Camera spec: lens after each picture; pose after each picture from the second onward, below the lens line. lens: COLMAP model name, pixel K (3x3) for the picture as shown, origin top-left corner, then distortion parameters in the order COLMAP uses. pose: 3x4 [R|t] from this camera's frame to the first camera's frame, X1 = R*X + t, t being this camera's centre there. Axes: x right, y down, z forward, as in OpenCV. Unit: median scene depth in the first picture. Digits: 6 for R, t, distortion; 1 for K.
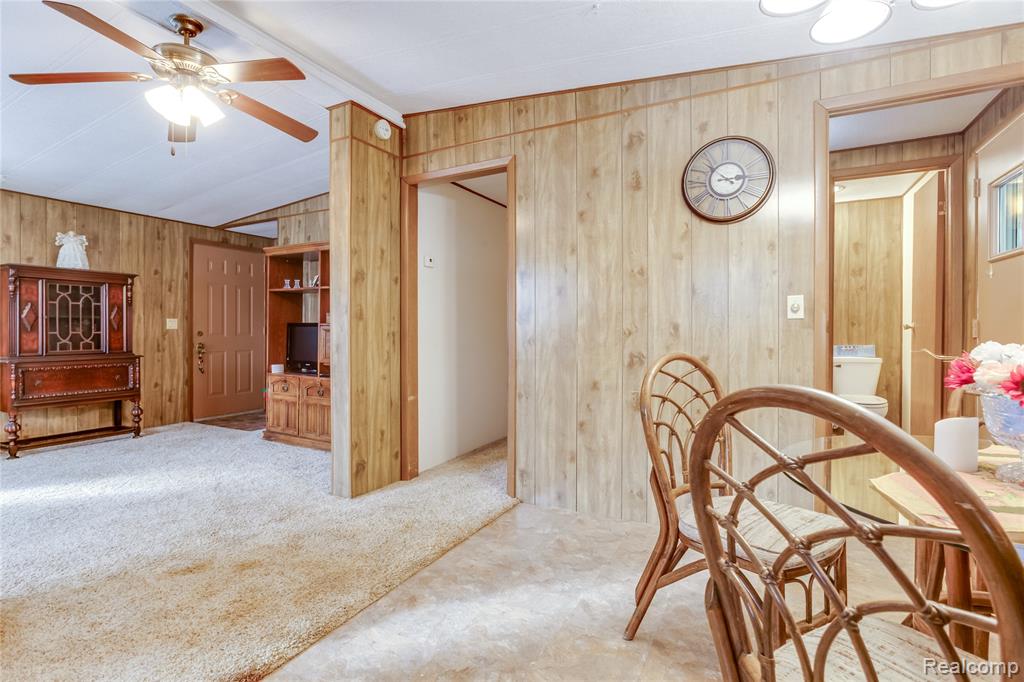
lens RADIAL K [[494.9, 0, 512.0], [0, 494.9, 341.0], [0, 0, 1]] dist [-0.003497, -0.000332]
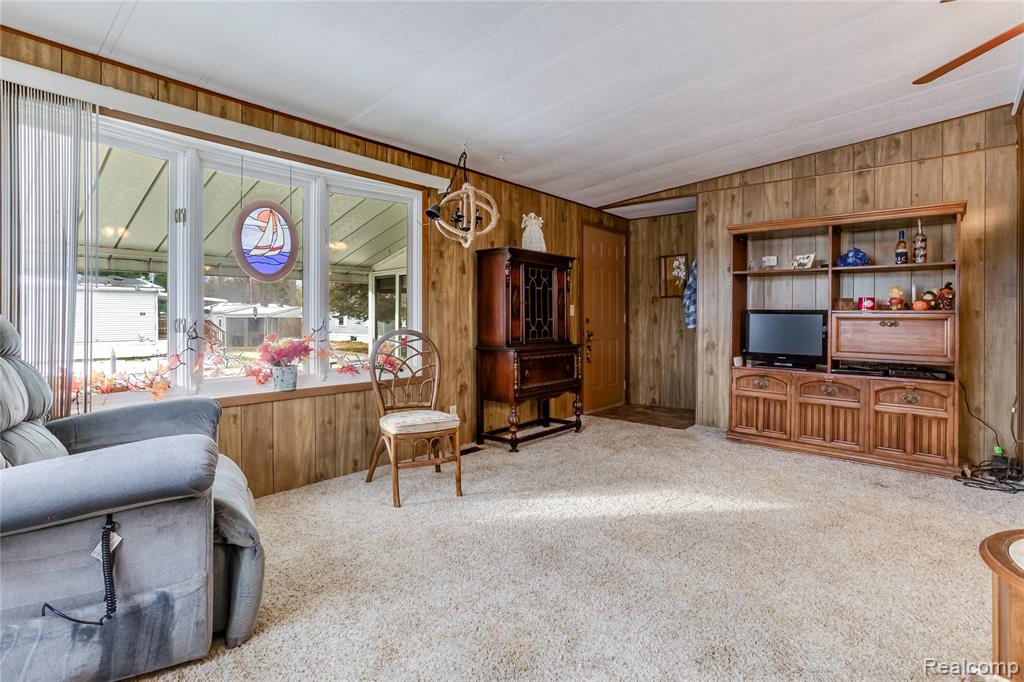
lens RADIAL K [[501.1, 0, 512.4], [0, 501.1, 323.0], [0, 0, 1]] dist [-0.043797, 0.025273]
pose [[0.977673, 0.007946, -0.209982, -0.711555], [-0.010046, 0.999910, -0.008937, -0.000756], [0.209892, 0.010847, 0.977664, 0.048848]]
